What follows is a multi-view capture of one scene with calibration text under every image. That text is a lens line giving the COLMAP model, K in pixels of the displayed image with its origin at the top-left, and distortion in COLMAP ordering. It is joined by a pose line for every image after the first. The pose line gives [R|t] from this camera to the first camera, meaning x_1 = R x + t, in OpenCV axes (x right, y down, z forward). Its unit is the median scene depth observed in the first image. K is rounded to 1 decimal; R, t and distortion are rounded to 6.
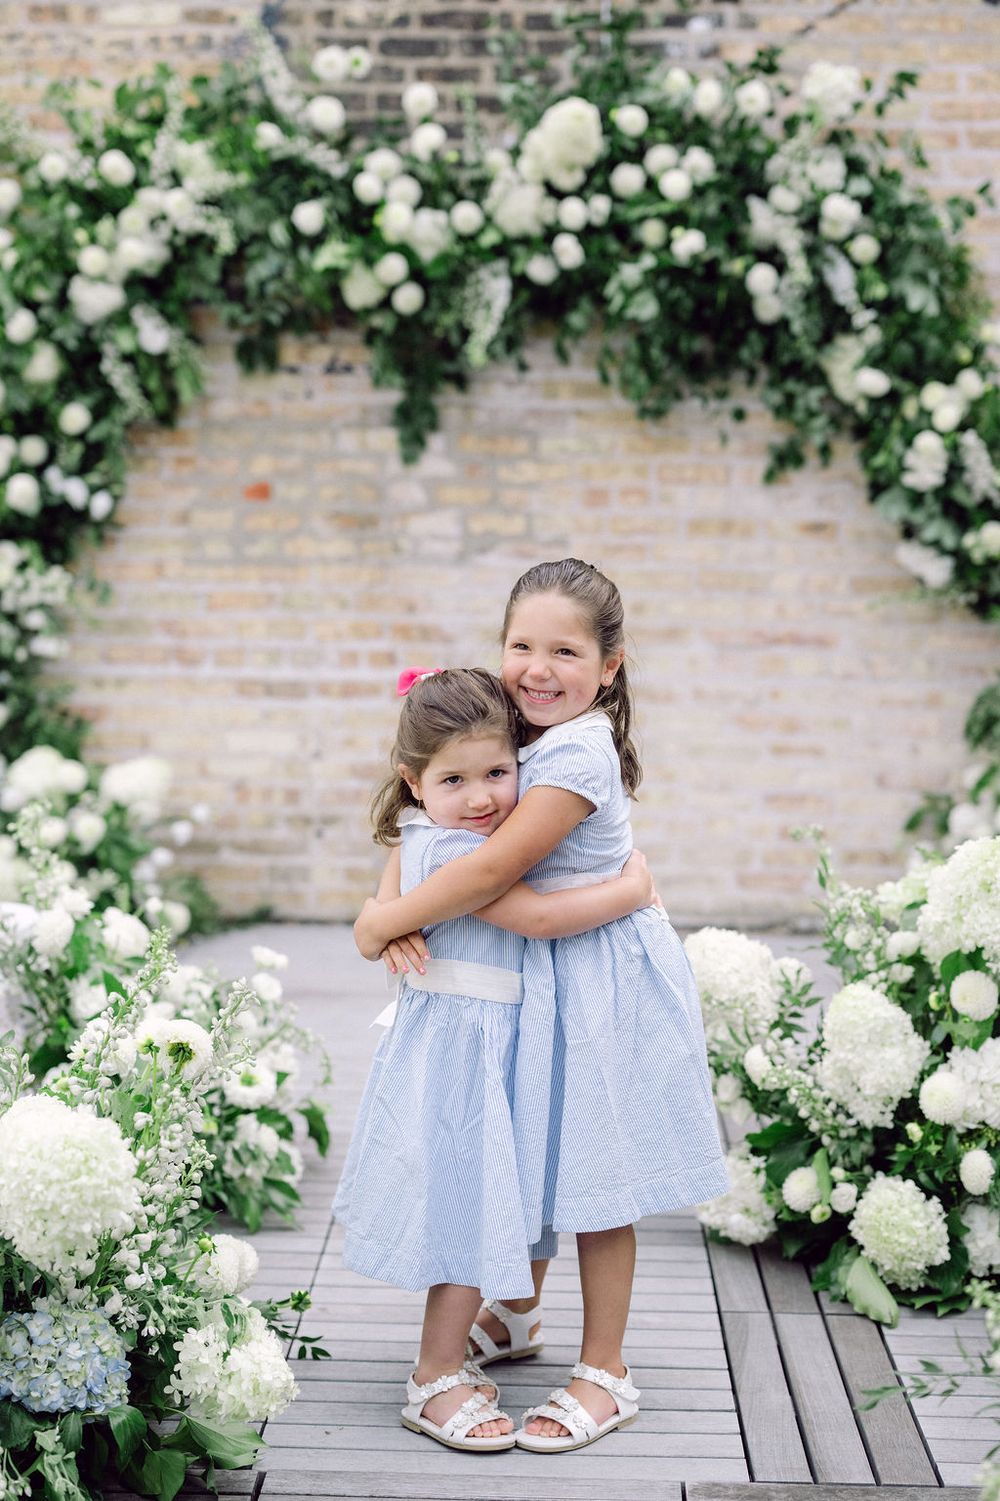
lens RADIAL K [[2284.5, 0, 500.0], [0, 2284.5, 750.5], [0, 0, 1]] dist [-0.002422, 0.109779]
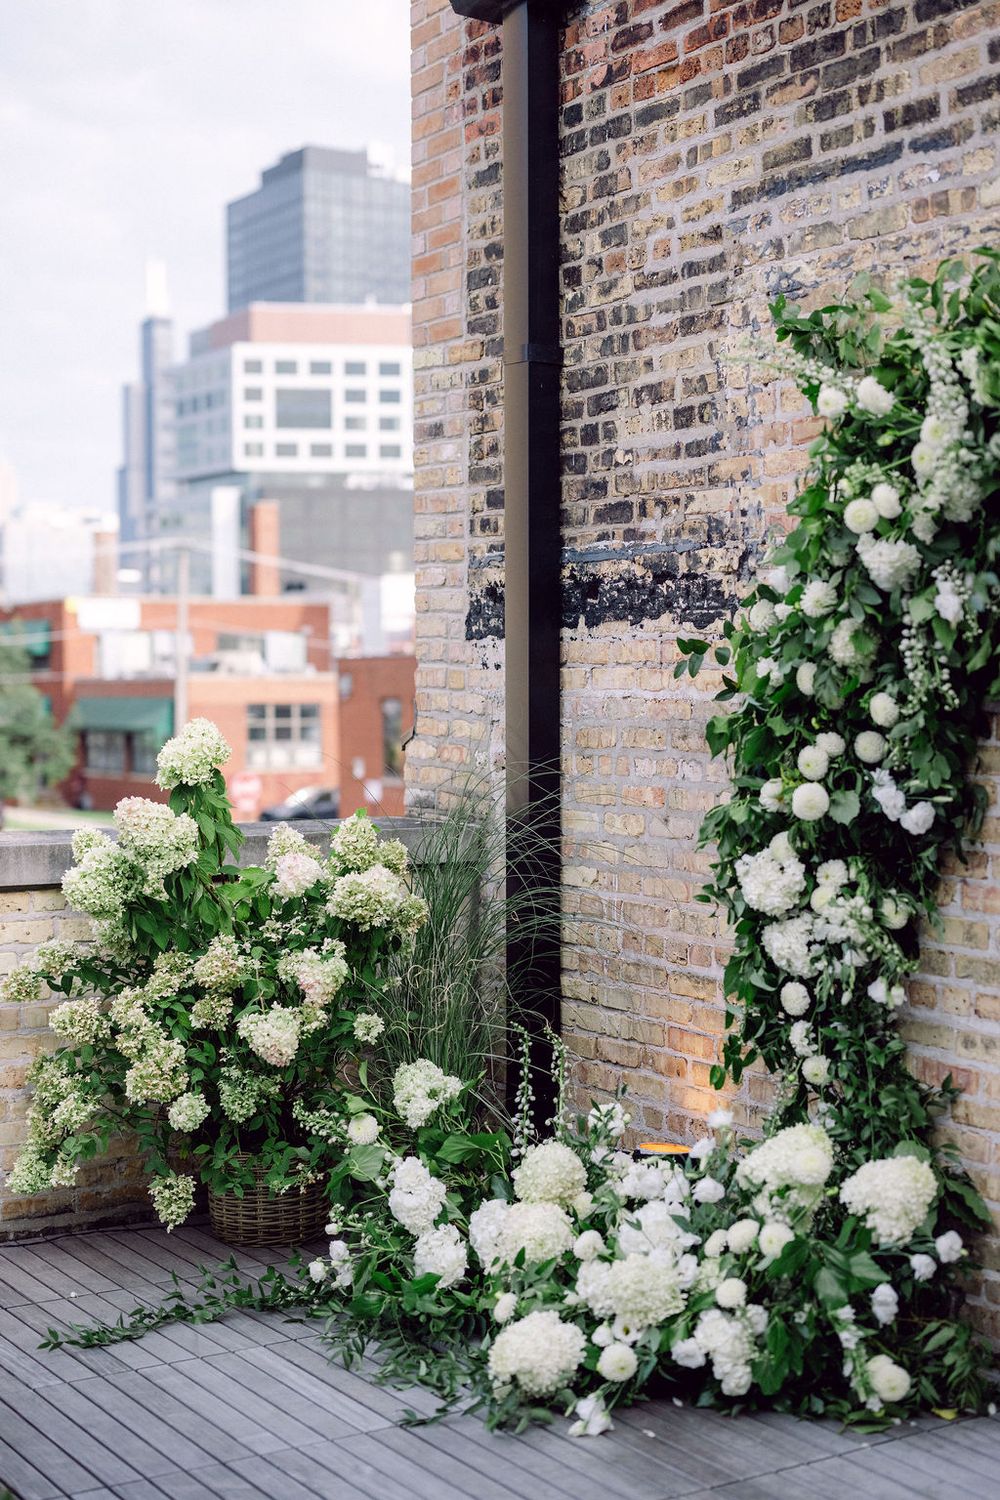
lens RADIAL K [[2166.9, 0, 500.0], [0, 2166.9, 750.0], [0, 0, 1]] dist [0.004882, 0.045918]
pose [[0.559517, 0.010057, -0.828758, 0.358195], [-0.073324, 0.996606, -0.037410, -0.092454], [0.825569, 0.081699, 0.558355, 0.468461]]
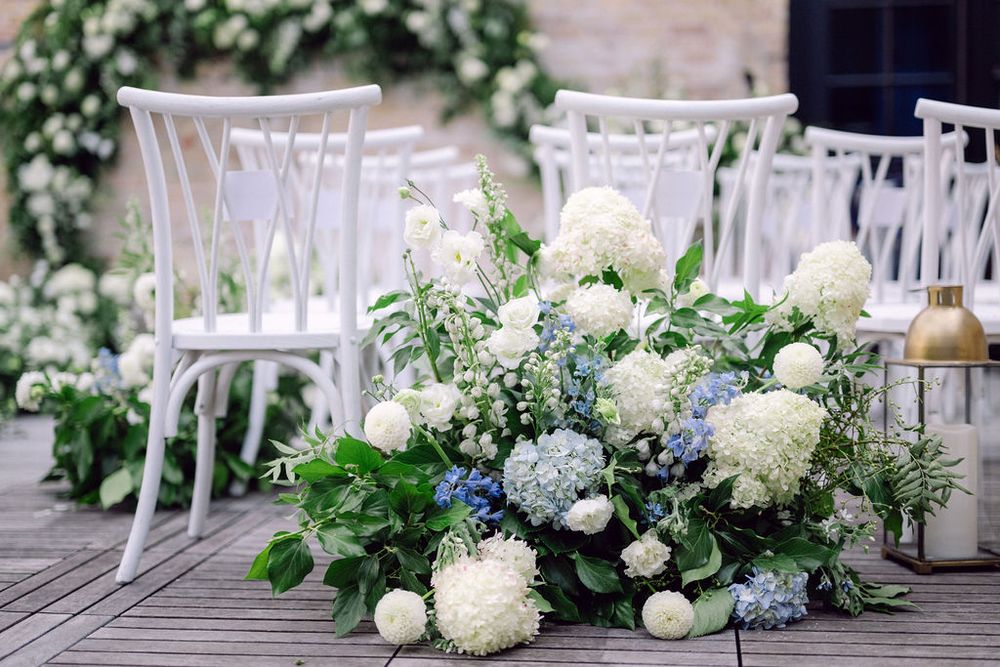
lens RADIAL K [[1522.0, 0, 500.0], [0, 1522.0, 333.5], [0, 0, 1]] dist [-0.002422, 0.109779]
pose [[0.994557, -0.022694, -0.101692, 0.303271], [0.017805, 0.998653, -0.048734, 0.126797], [0.102661, 0.046658, 0.993622, -0.289090]]
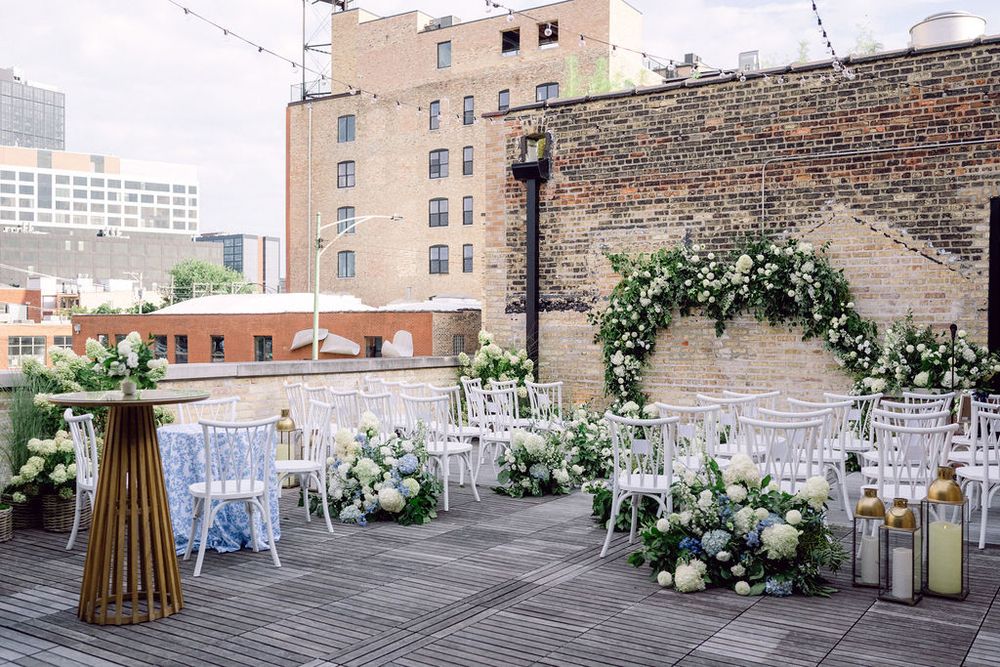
lens RADIAL K [[948.3, 0, 500.0], [0, 948.3, 333.5], [0, 0, 1]] dist [0.000015, 0.003972]
pose [[0.850312, -0.009489, -0.526193, 0.553864], [-0.044158, 0.995025, -0.089302, 0.044781], [0.524423, 0.099170, 0.845663, -0.717112]]
